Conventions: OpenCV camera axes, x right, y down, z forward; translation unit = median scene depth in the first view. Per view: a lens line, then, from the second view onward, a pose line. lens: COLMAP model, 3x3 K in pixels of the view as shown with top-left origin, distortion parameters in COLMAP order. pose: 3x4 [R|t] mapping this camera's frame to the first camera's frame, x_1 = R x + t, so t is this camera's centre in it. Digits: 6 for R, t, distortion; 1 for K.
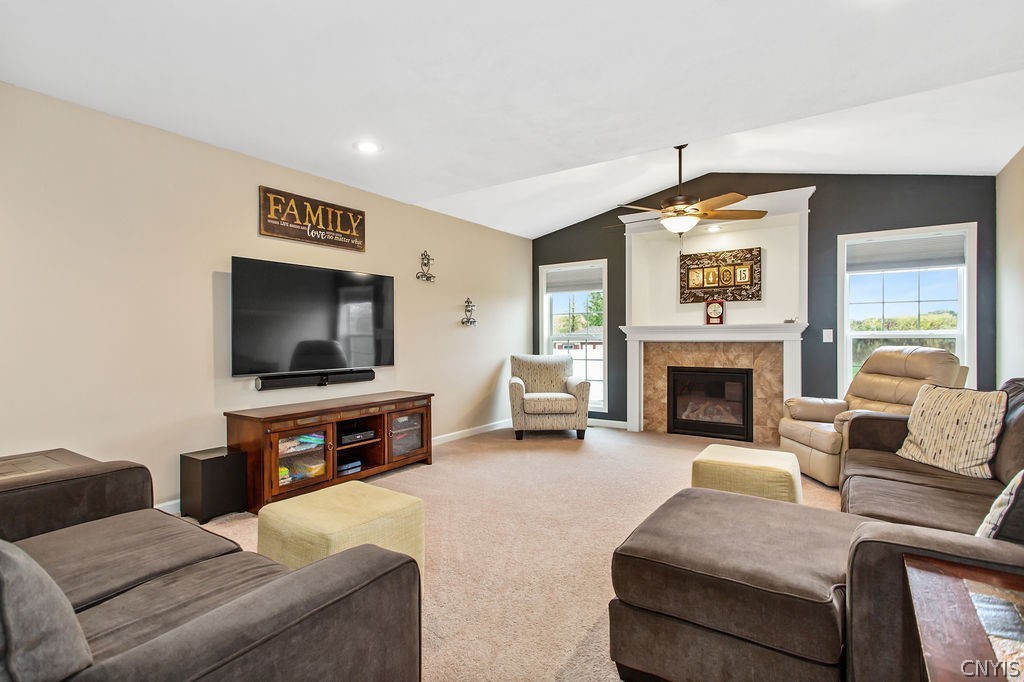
lens RADIAL K [[490.1, 0, 505.5], [0, 490.1, 340.2], [0, 0, 1]] dist [-0.000883, 0.001700]
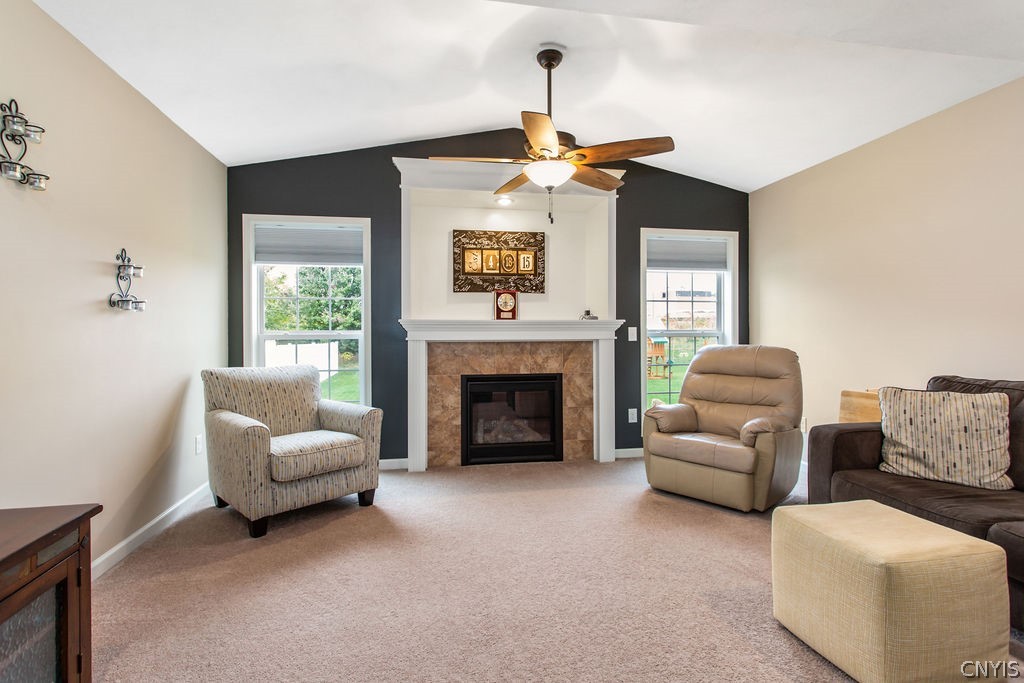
lens RADIAL K [[490.1, 0, 506.1], [0, 490.1, 337.0], [0, 0, 1]] dist [-0.000883, 0.001700]
pose [[0.709386, -0.003450, 0.704812, -0.143715], [0.005285, 0.999986, -0.000423, -0.003626], [-0.704800, 0.004025, 0.709394, 0.432737]]
